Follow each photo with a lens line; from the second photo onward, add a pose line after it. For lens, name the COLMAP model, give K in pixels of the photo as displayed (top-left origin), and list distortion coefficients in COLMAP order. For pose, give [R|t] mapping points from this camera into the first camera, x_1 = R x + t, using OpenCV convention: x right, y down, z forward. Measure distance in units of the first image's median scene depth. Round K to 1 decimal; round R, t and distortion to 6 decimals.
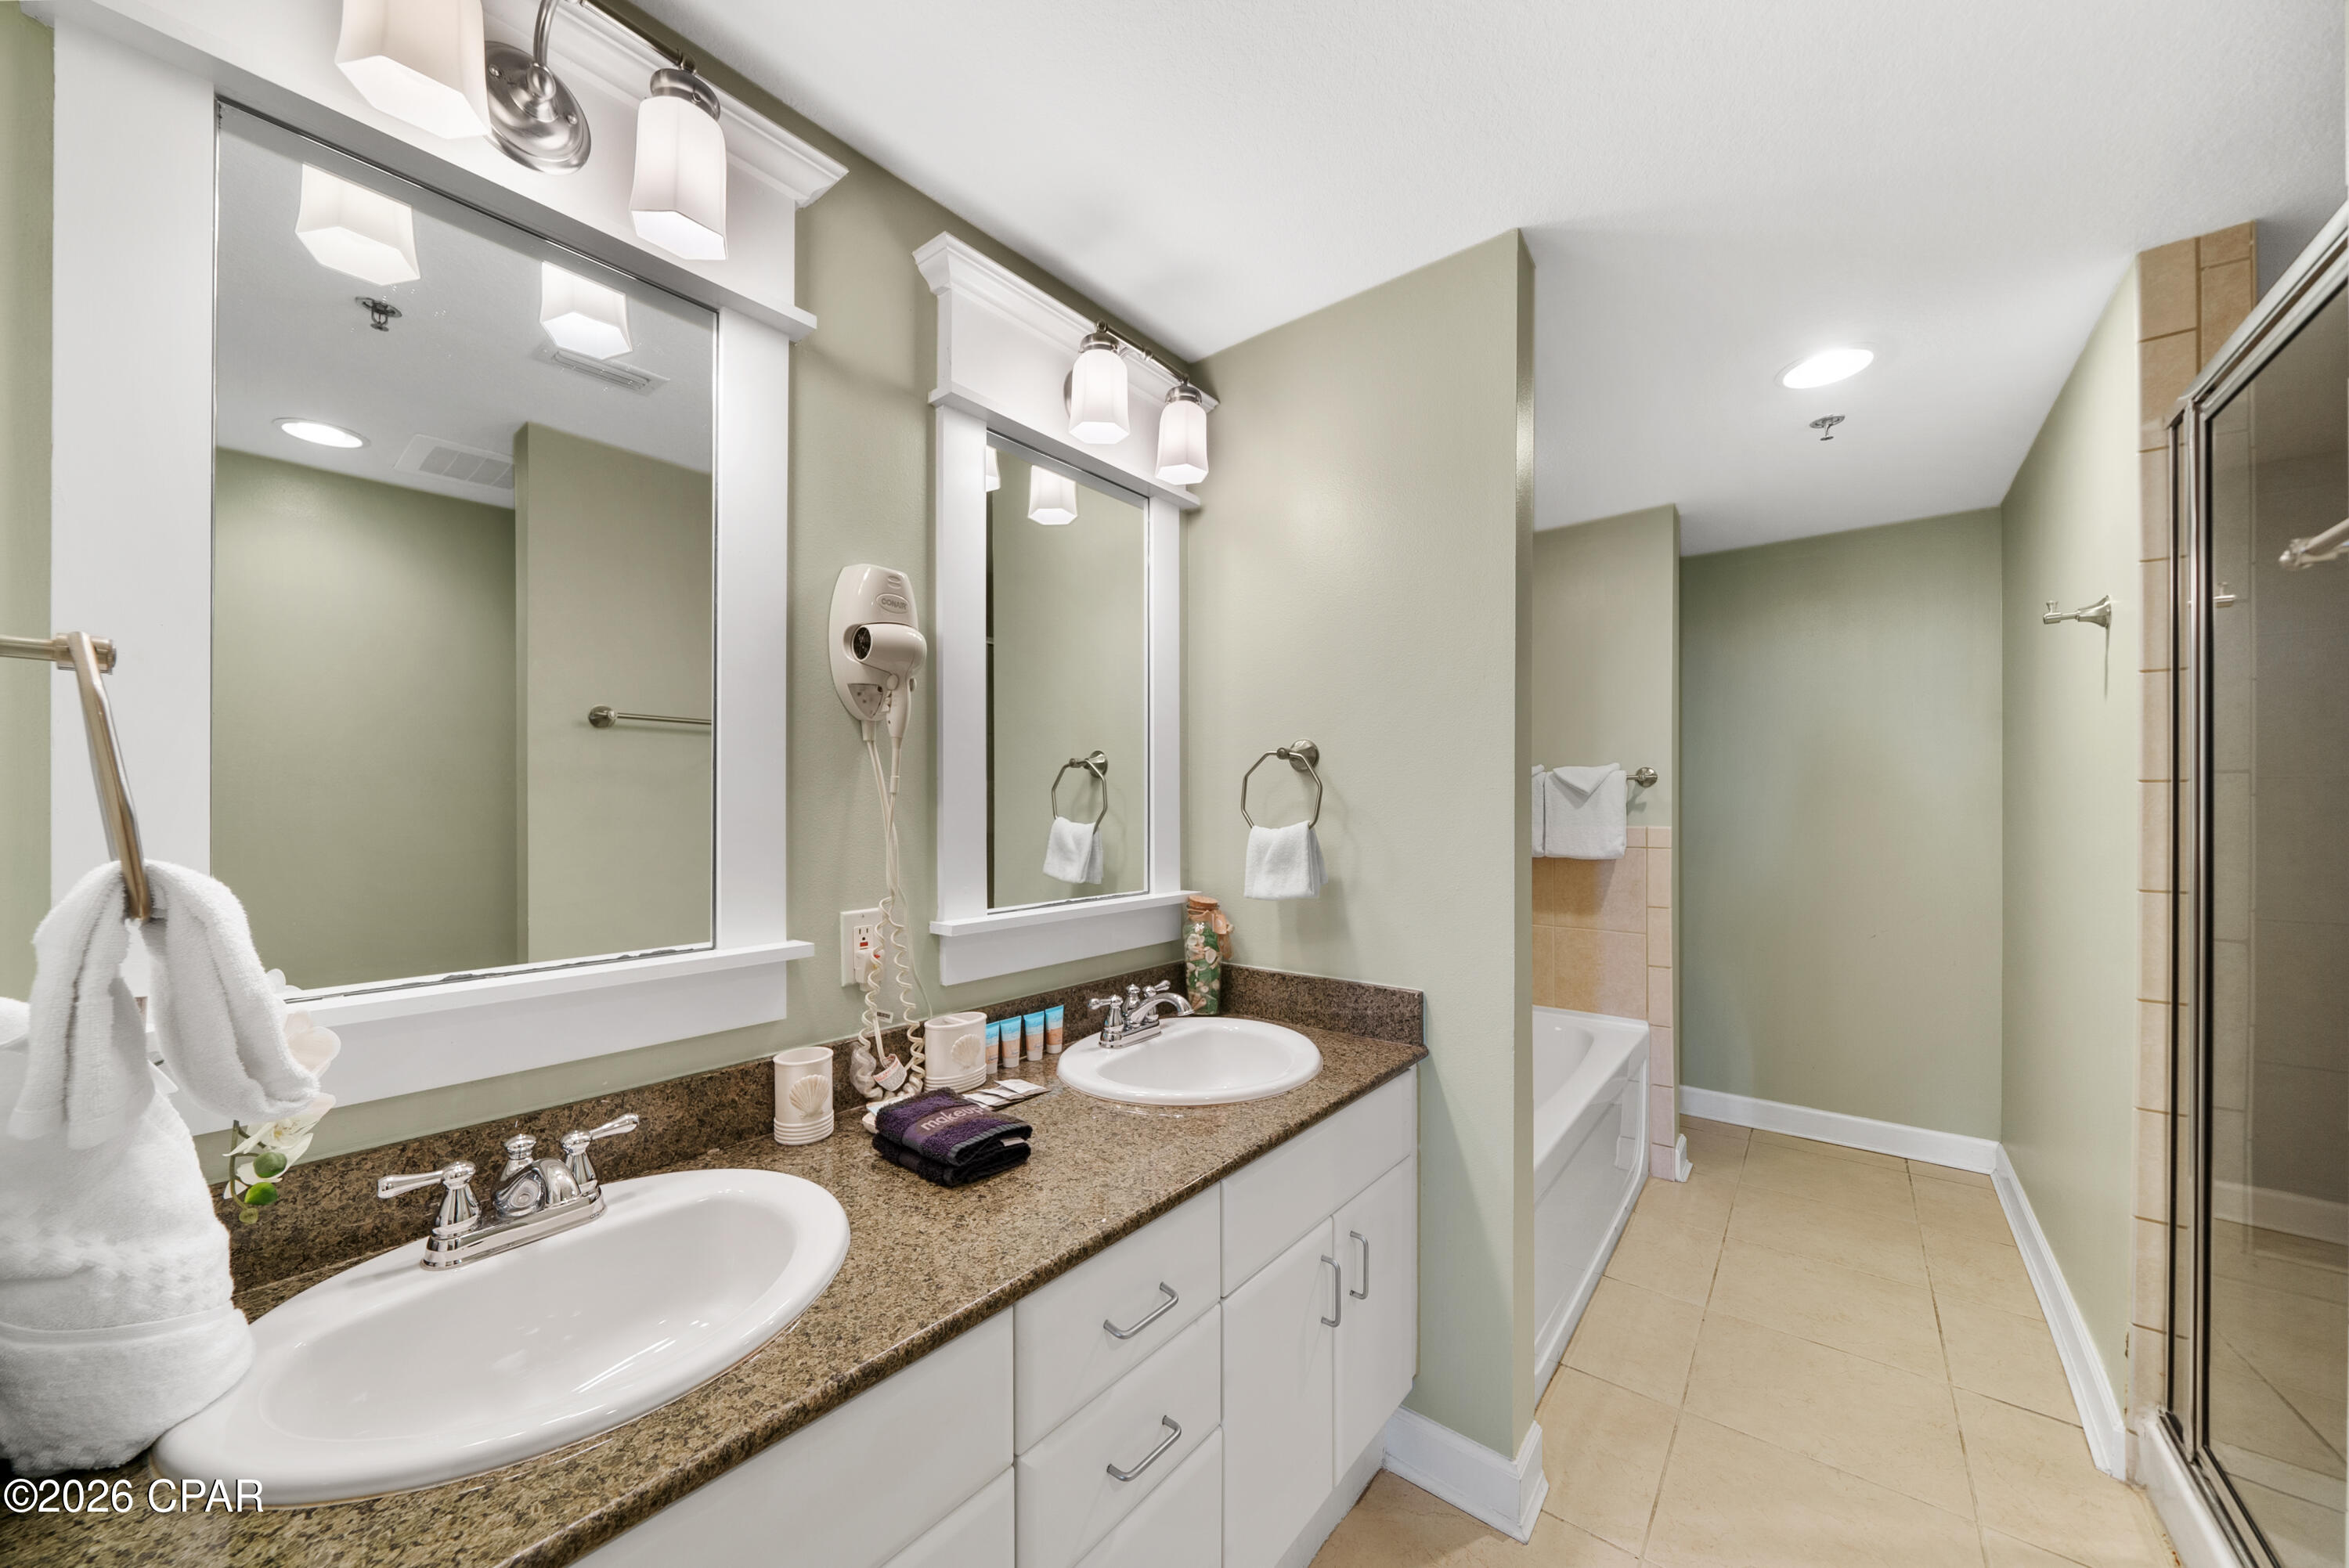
lens RADIAL K [[831.5, 0, 1166.3], [0, 831.5, 736.9], [0, 0, 1]] dist [-0.001639, 0.000004]
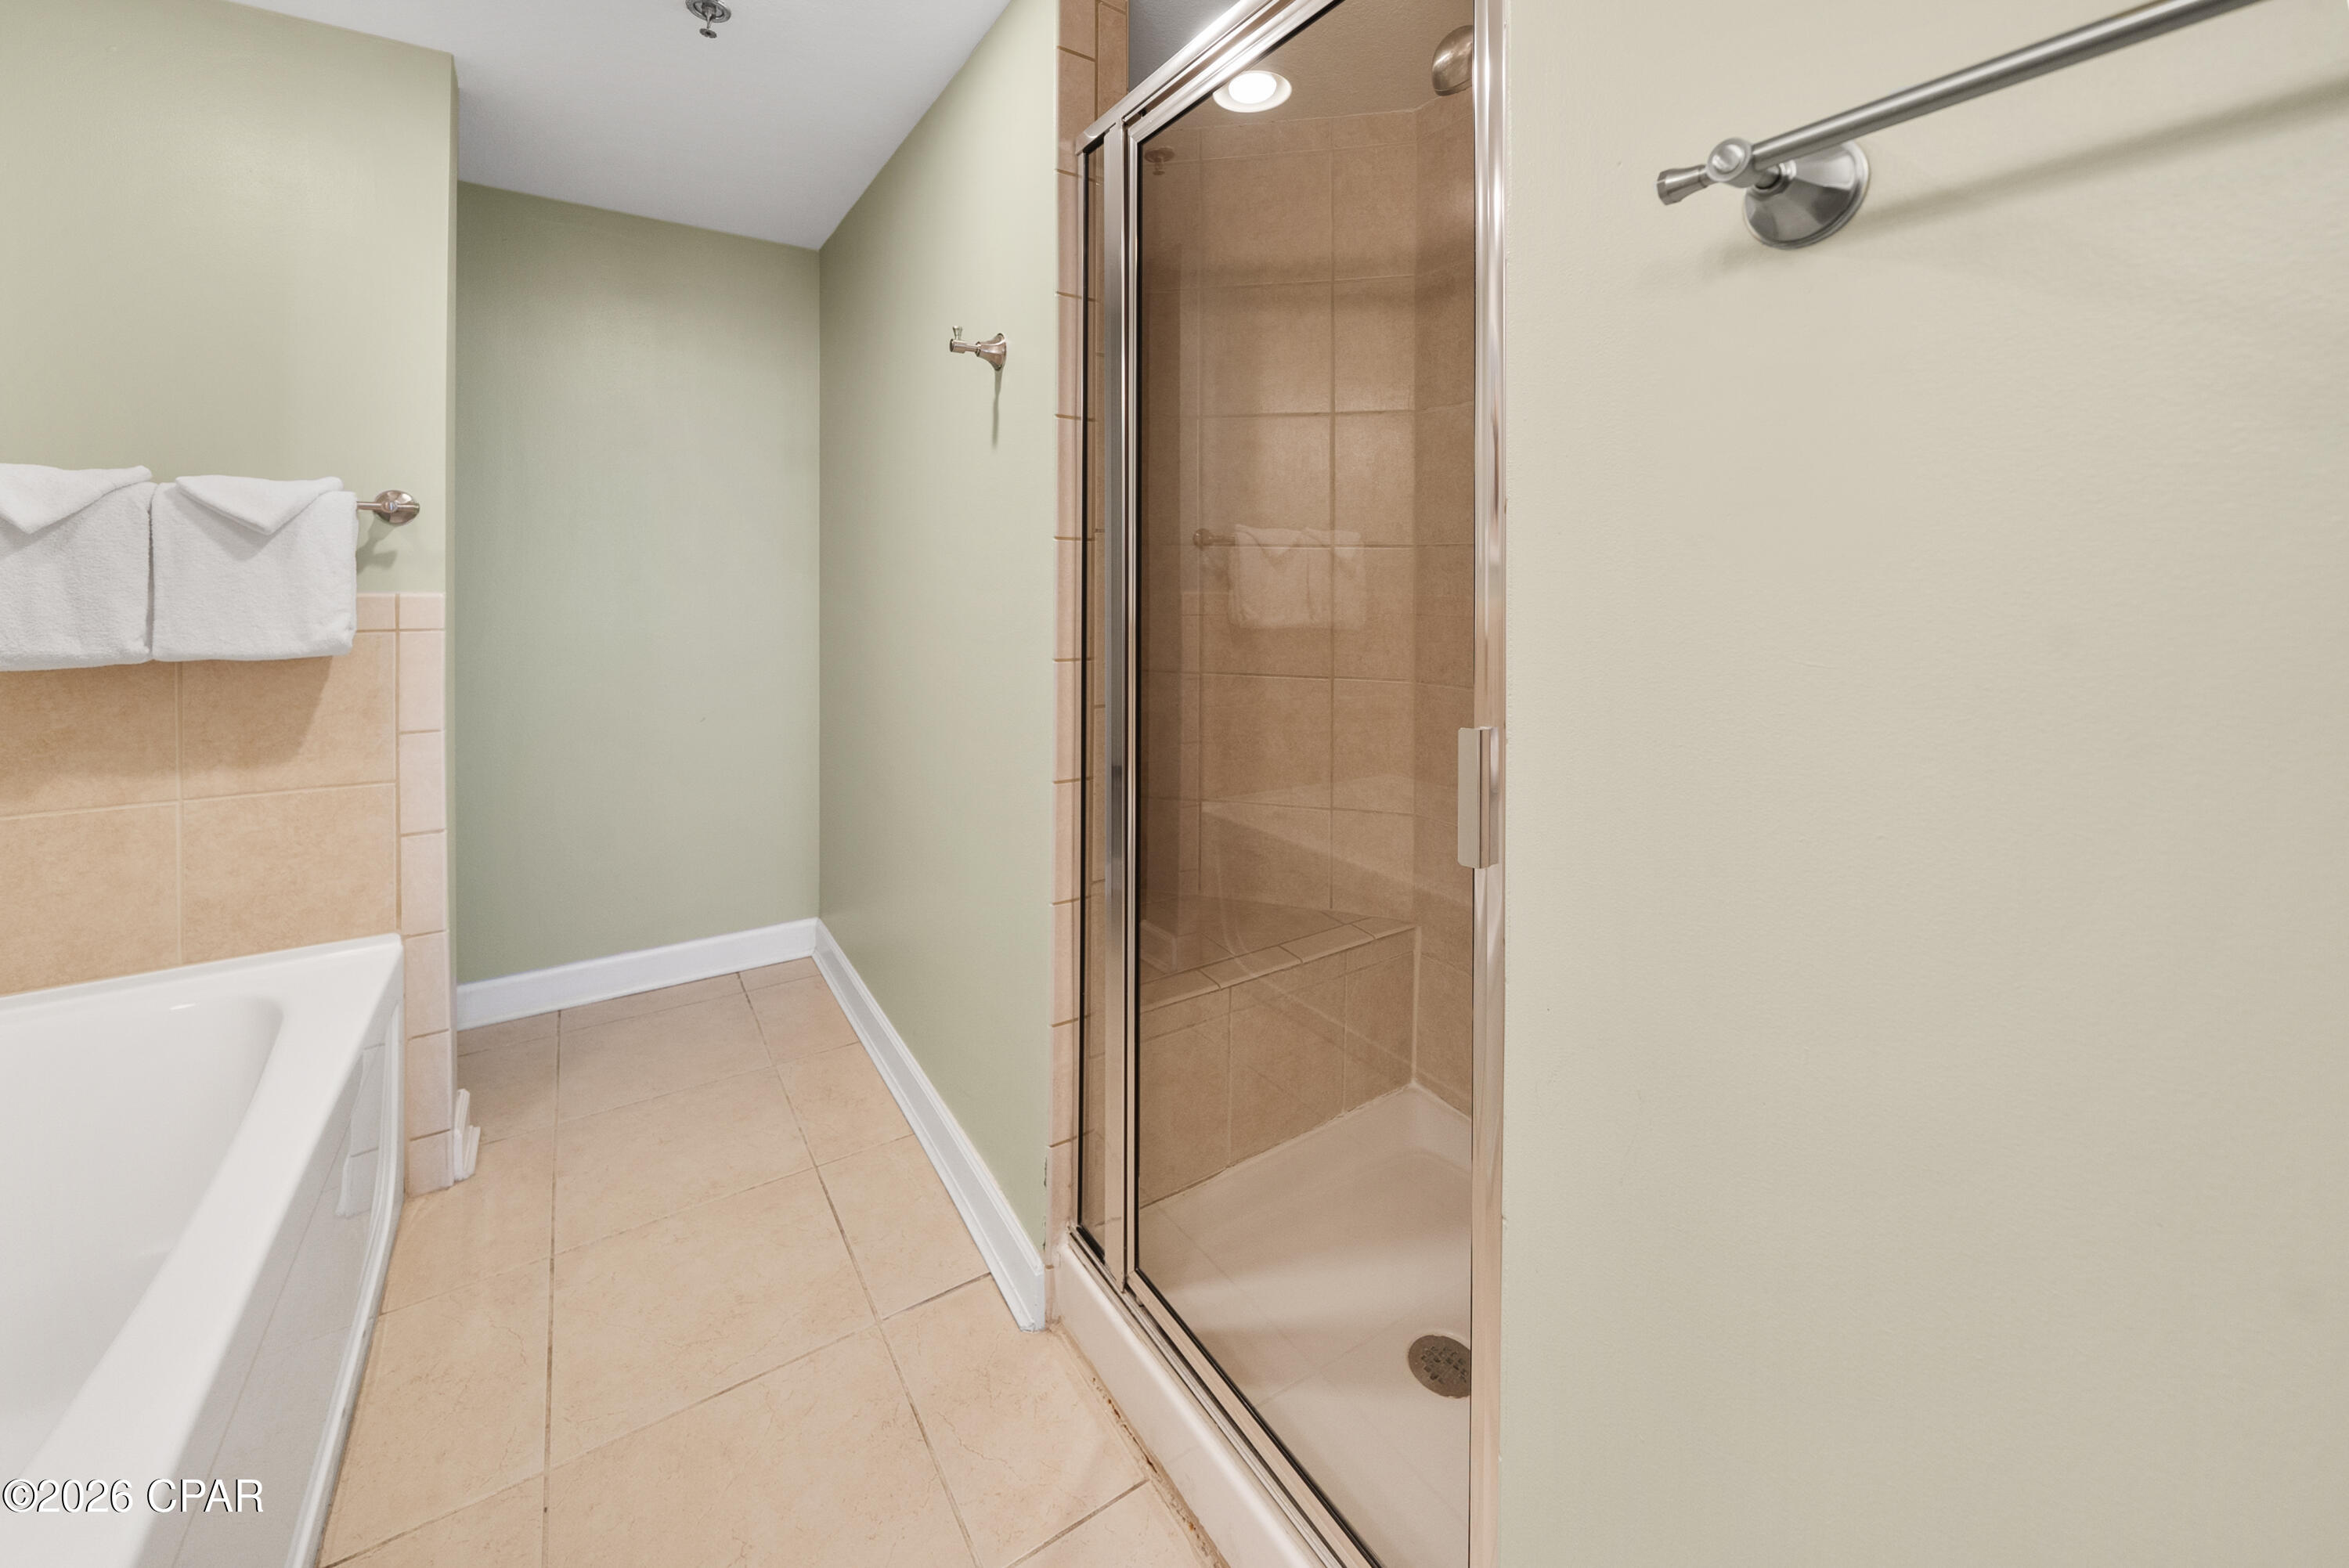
lens RADIAL K [[870.5, 0, 1172.0], [0, 870.5, 625.7], [0, 0, 1]] dist [-0.011432, -0.000120]
pose [[0.292033, -0.057298, 0.954690, 0.189382], [-0.092819, 0.991794, 0.087917, 0.032267], [-0.951893, -0.114288, 0.284319, 0.367356]]
